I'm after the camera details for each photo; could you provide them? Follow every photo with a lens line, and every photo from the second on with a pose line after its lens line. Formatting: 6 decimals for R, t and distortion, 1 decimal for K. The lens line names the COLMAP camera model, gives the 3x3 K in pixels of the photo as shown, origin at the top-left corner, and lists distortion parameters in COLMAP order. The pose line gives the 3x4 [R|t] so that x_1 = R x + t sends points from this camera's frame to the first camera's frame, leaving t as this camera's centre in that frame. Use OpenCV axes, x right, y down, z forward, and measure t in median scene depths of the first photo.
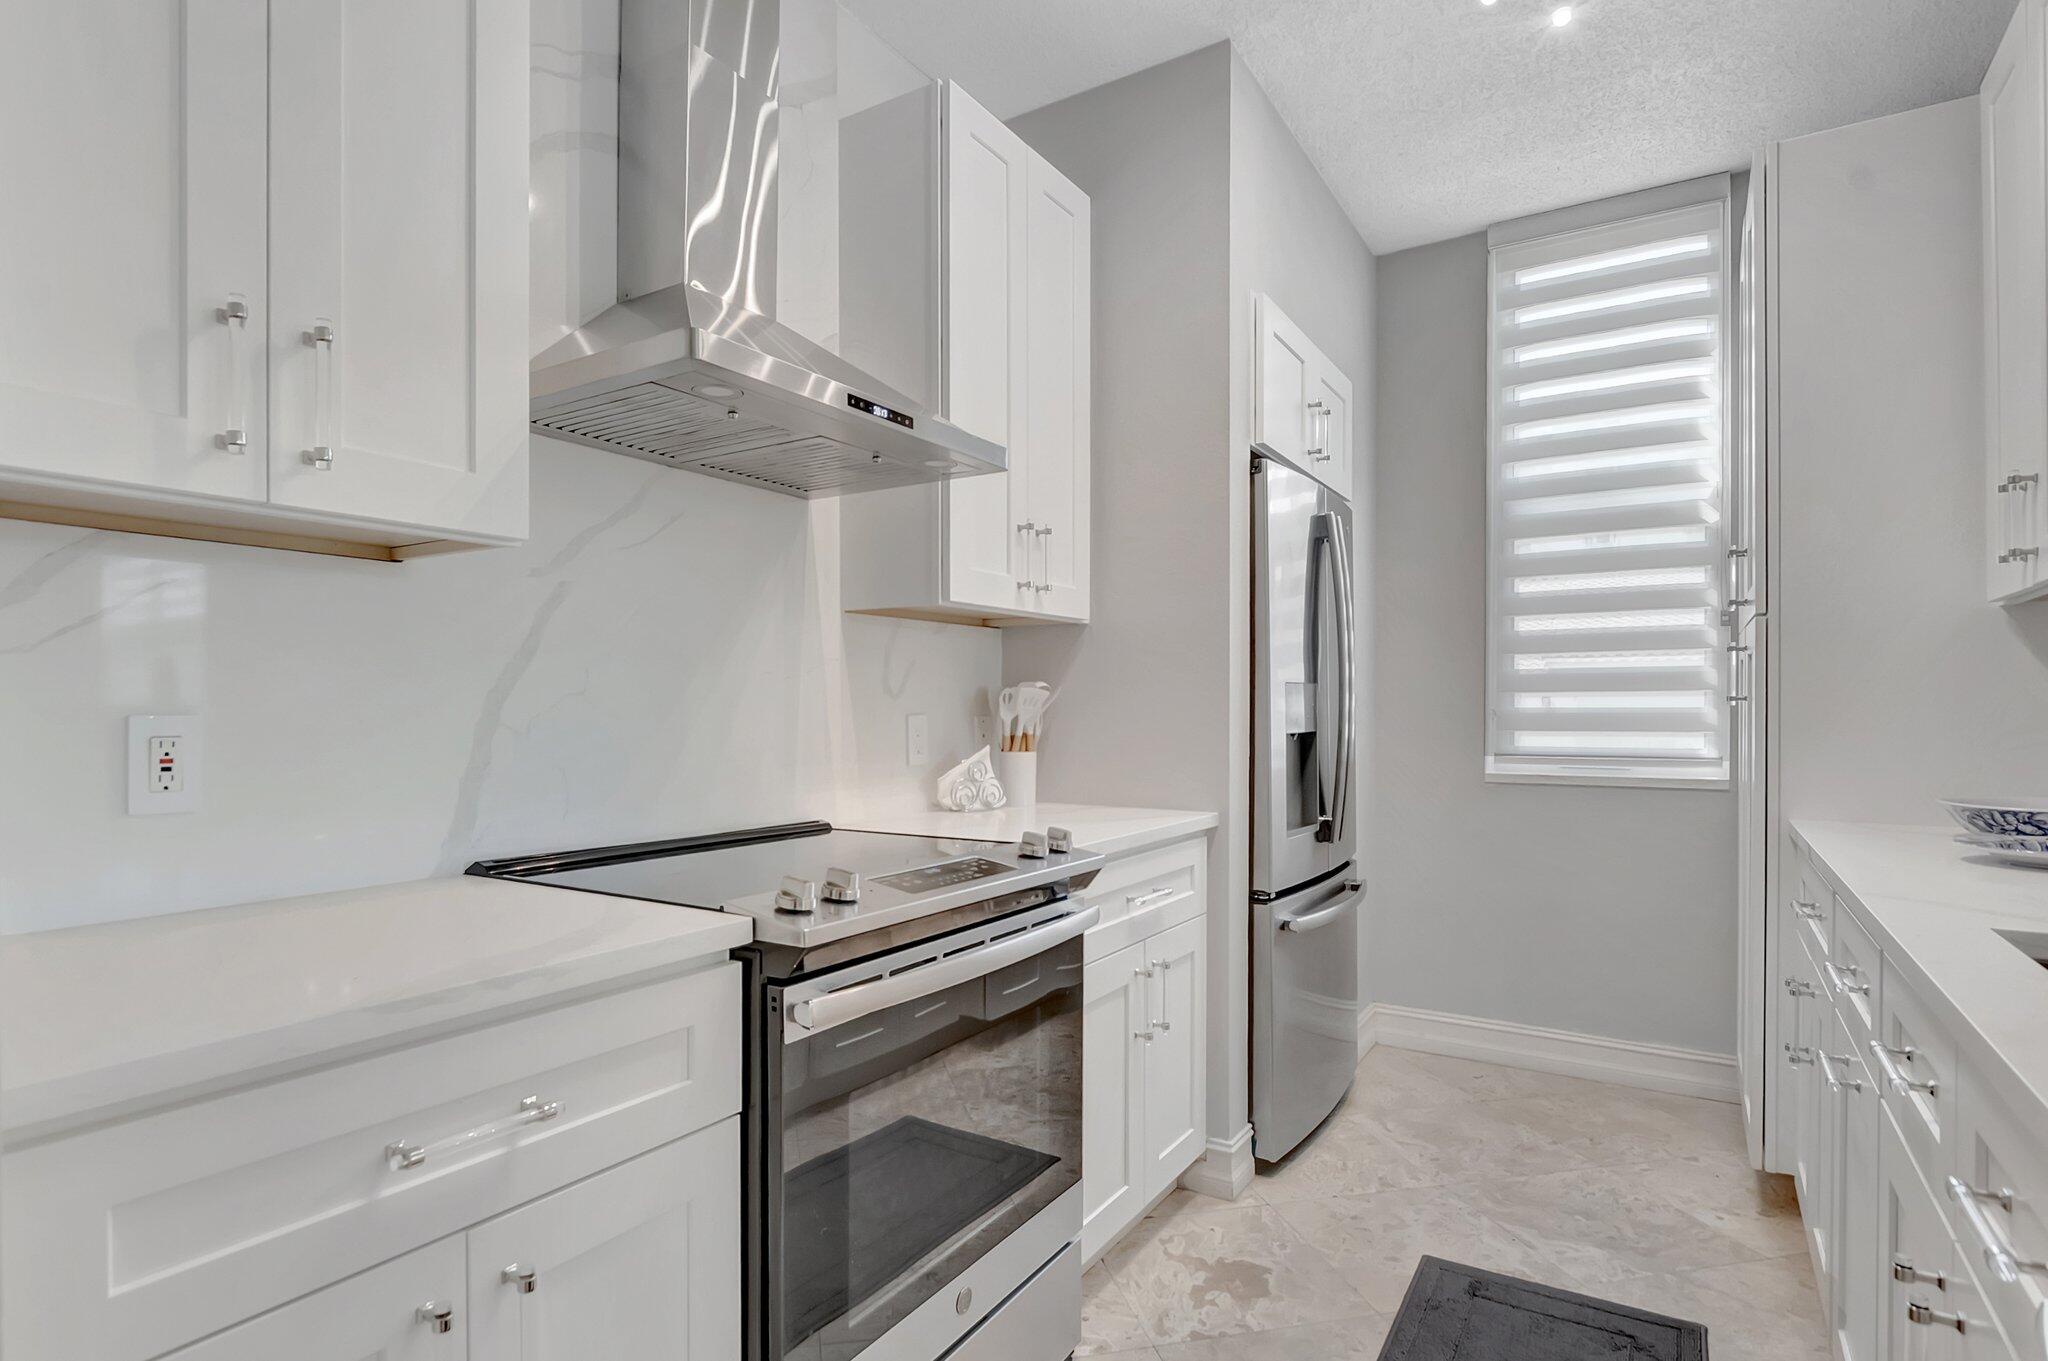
lens RADIAL K [[1080.1, 0, 1021.7], [0, 1080.1, 701.4], [0, 0, 1]] dist [-0.011237, 0.003334]
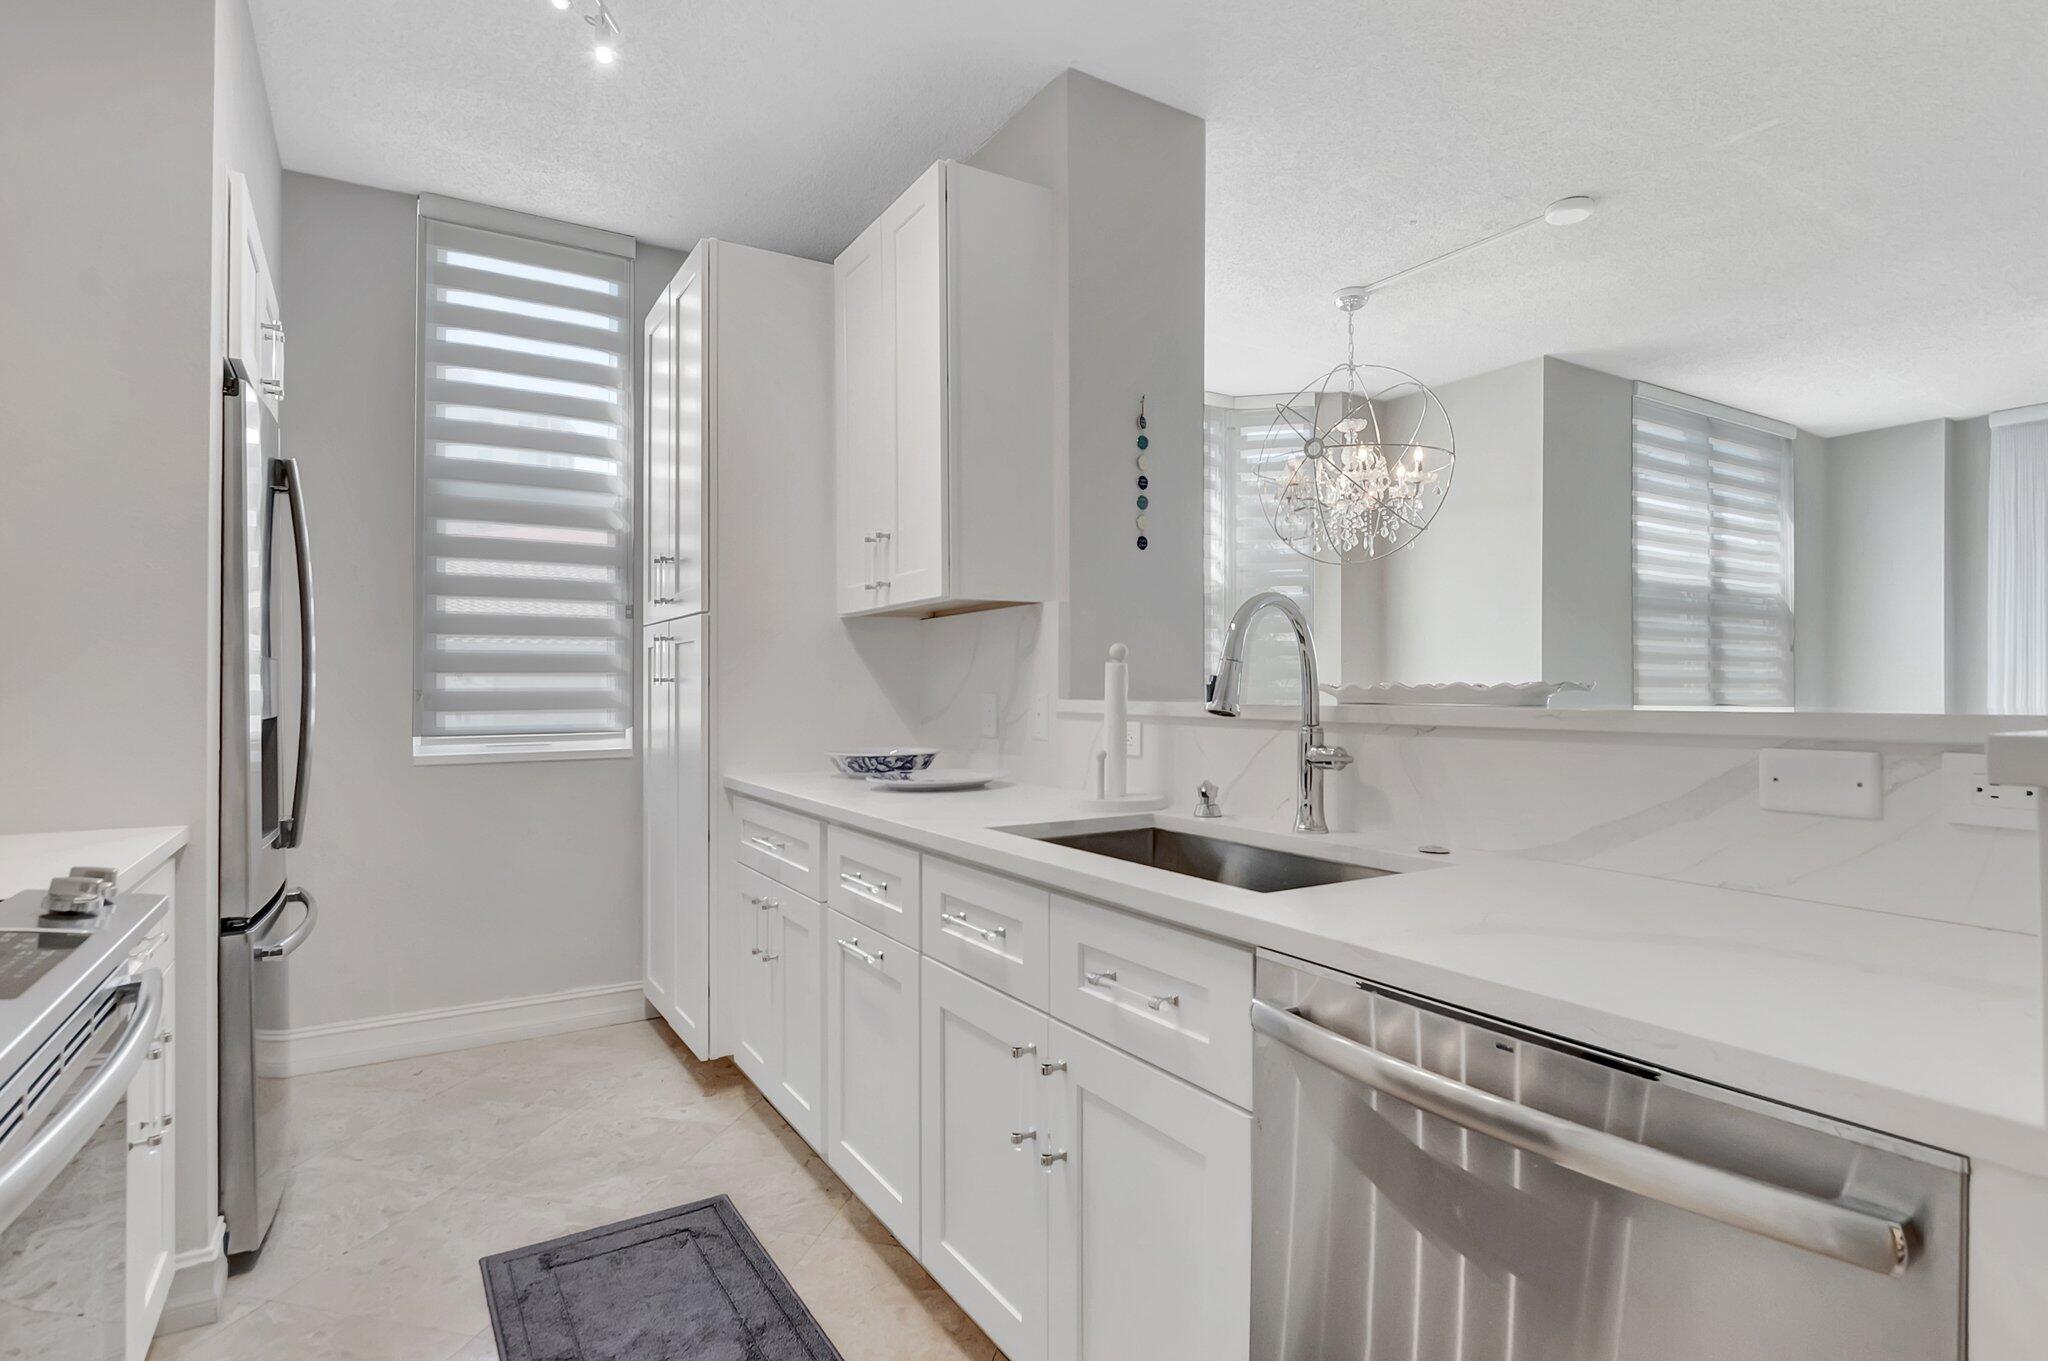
lens RADIAL K [[1034.9, 0, 1013.9], [0, 1034.9, 681.0], [0, 0, 1]] dist [0.015697, -0.000584]
pose [[0.450179, 0.003527, 0.892931, -0.216008], [-0.002465, 0.999993, -0.002707, 0.000536], [-0.892935, -0.000982, 0.450185, 0.137887]]
